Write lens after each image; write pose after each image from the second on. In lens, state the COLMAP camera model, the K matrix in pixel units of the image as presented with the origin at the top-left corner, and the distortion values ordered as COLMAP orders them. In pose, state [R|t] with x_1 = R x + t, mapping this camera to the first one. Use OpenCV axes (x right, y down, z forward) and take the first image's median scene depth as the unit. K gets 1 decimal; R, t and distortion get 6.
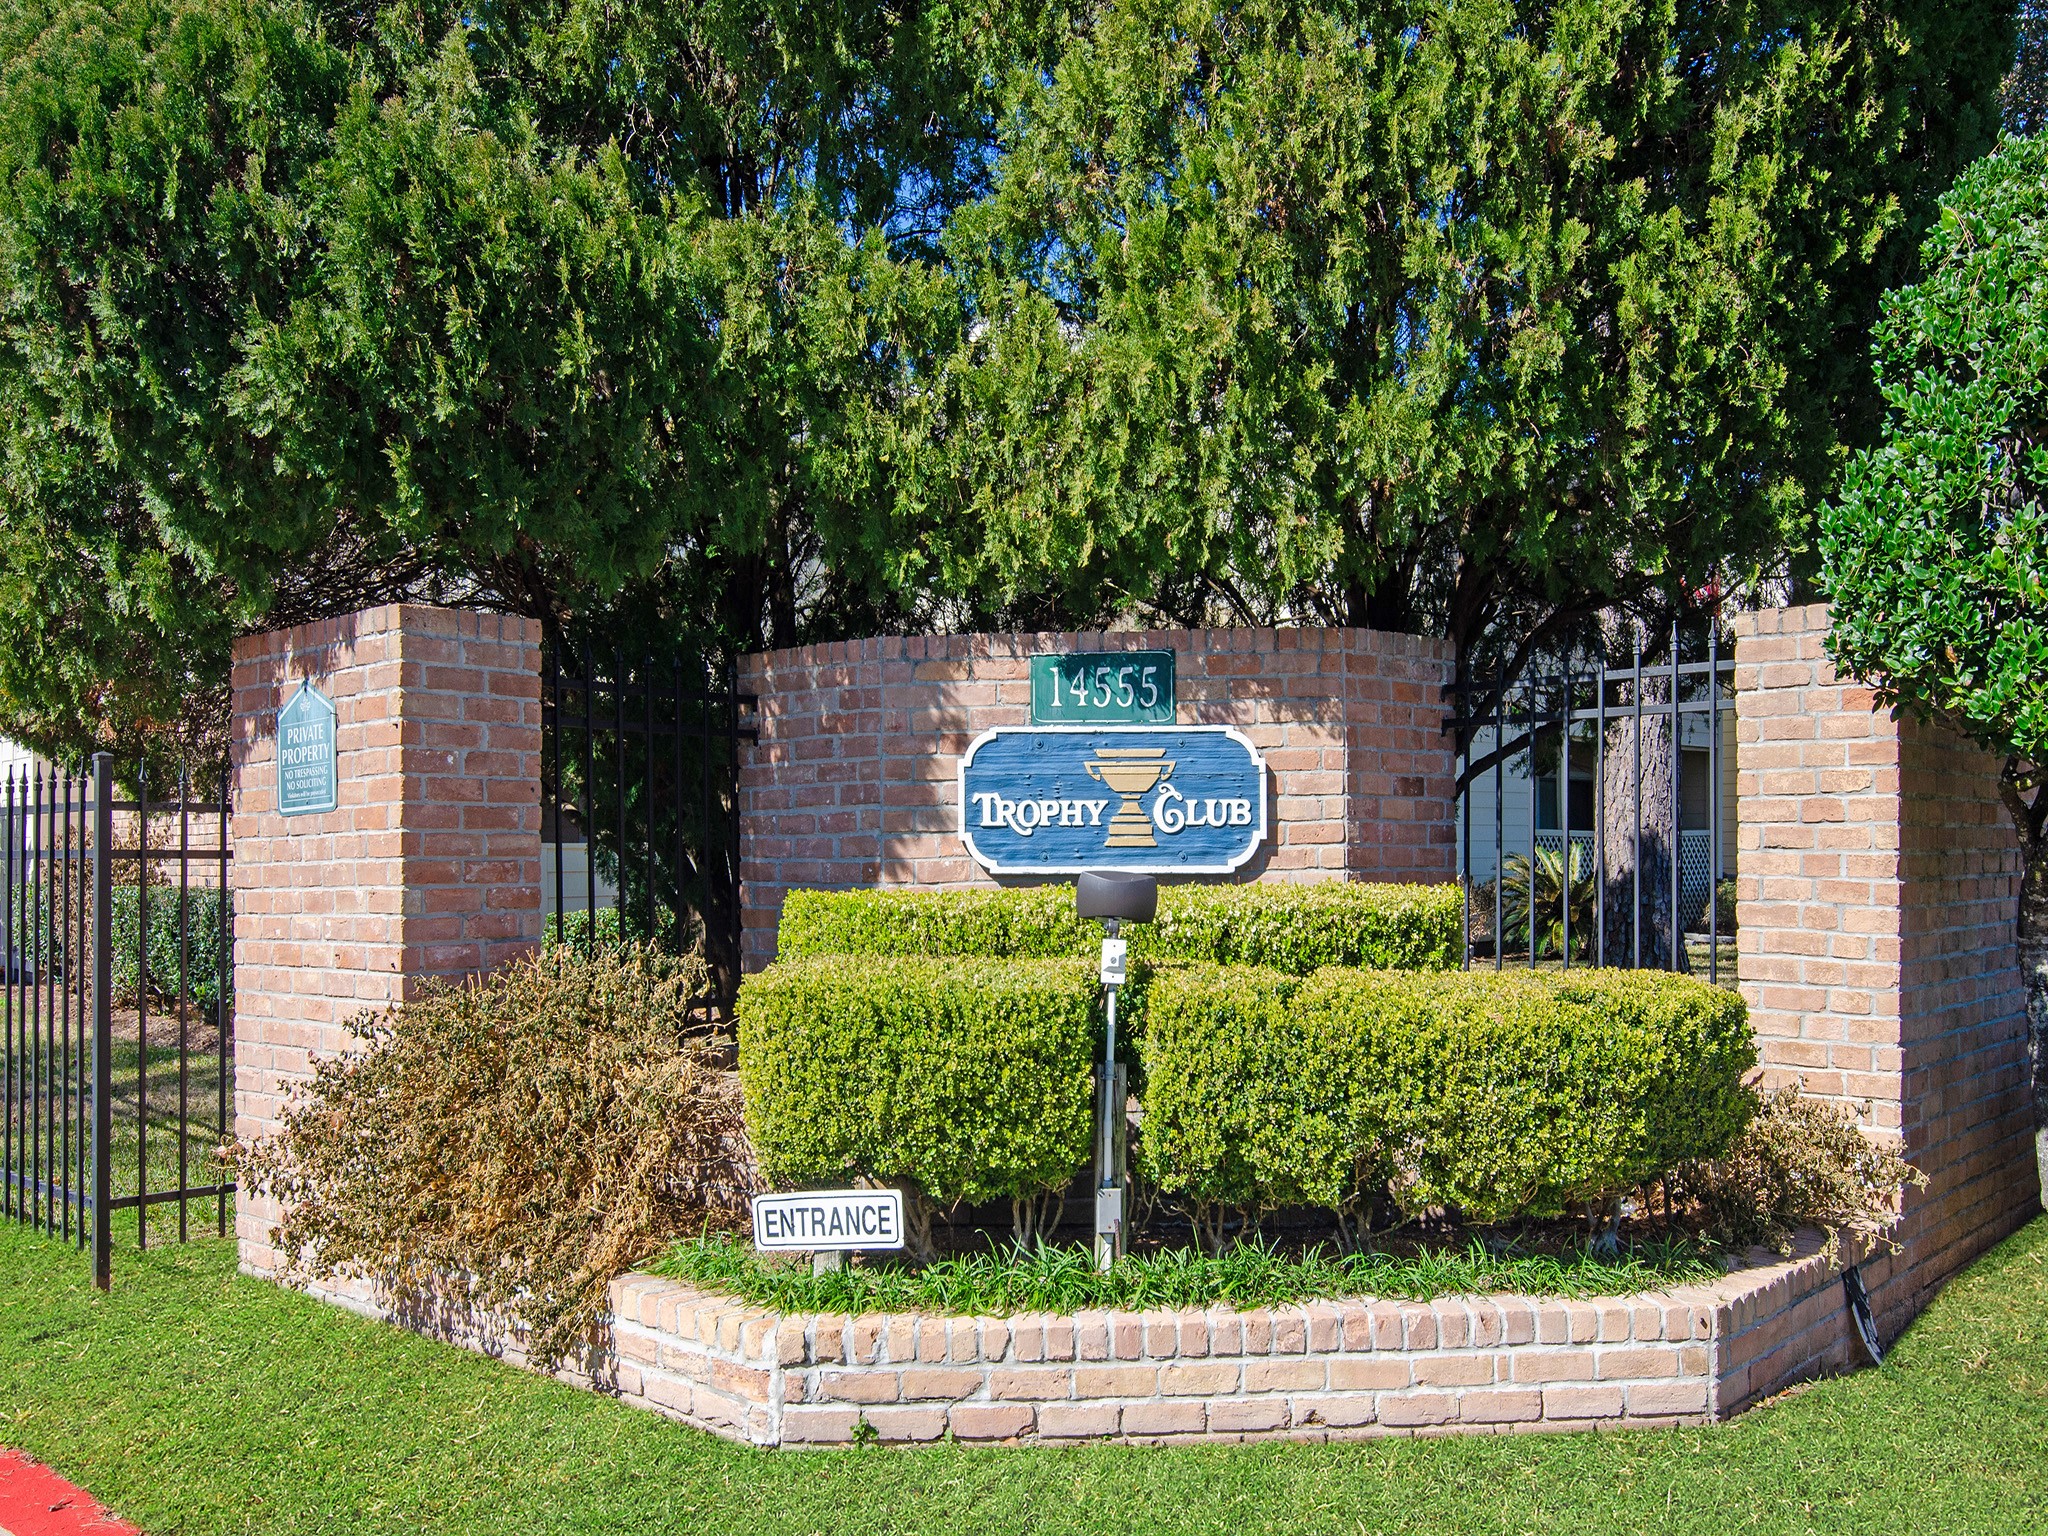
lens RADIAL K [[1783.4, 0, 1023.8], [0, 1783.4, 686.6], [0, 0, 1]] dist [0.005061, 0.004672]
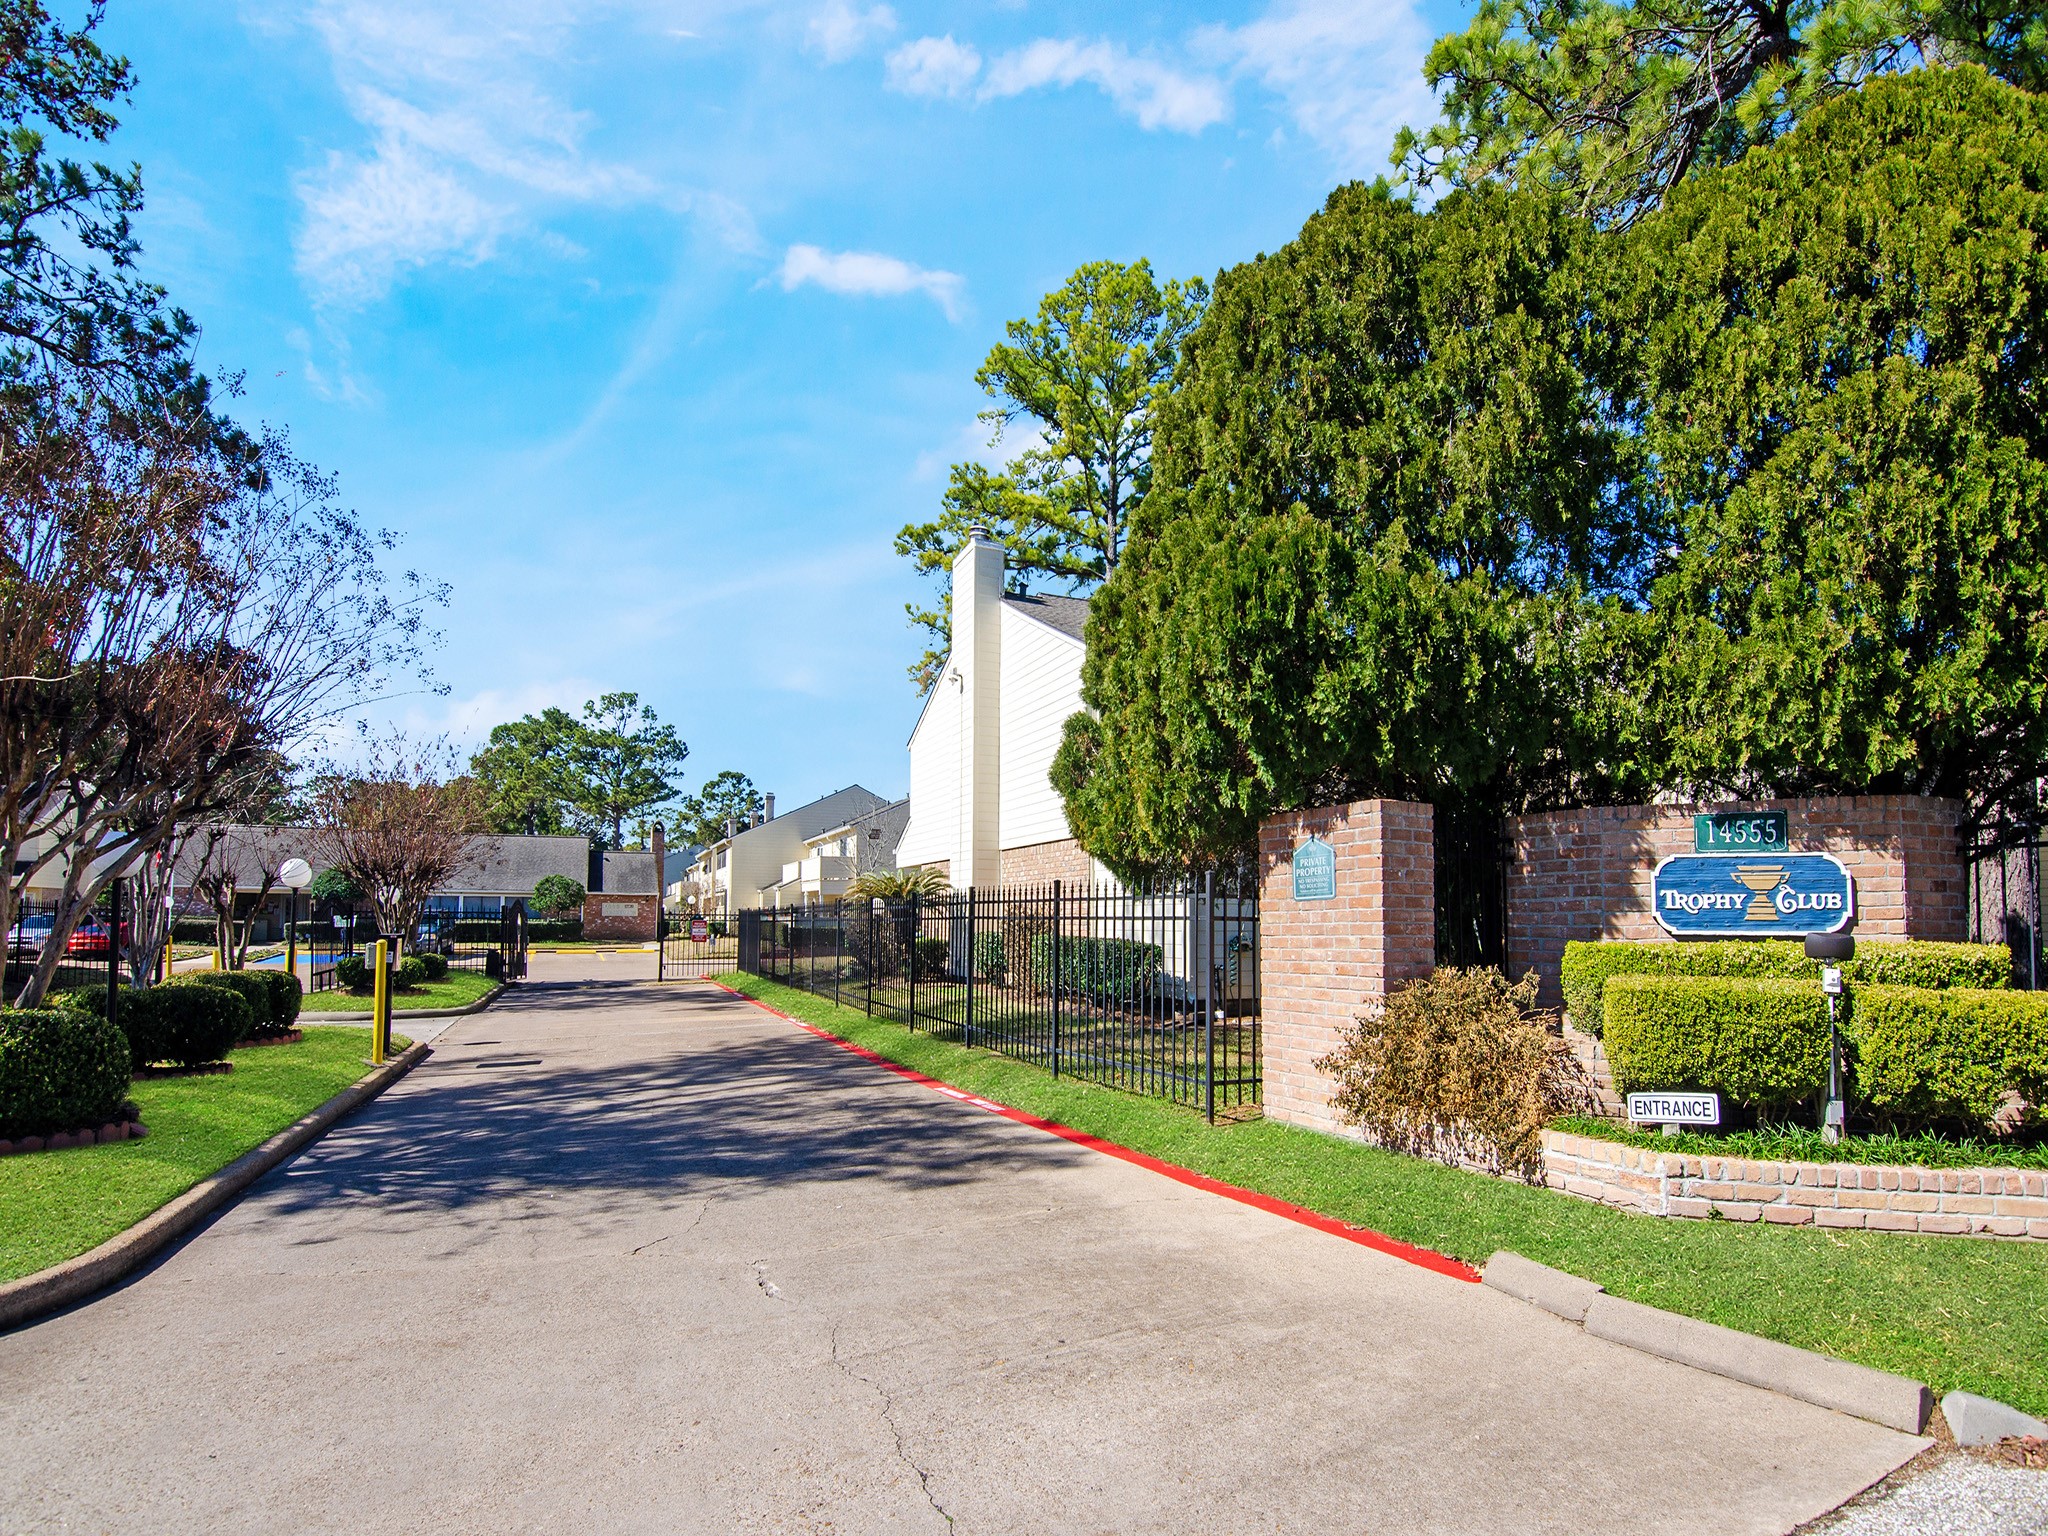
lens RADIAL K [[1057.4, 0, 1027.5], [0, 1057.4, 791.8], [0, 0, 1]] dist [-0.002221, -0.011837]
pose [[0.938555, -0.030384, -0.343788, -0.306192], [0.020124, 0.999240, -0.033372, -0.022029], [0.344541, 0.024403, 0.938454, -0.292527]]
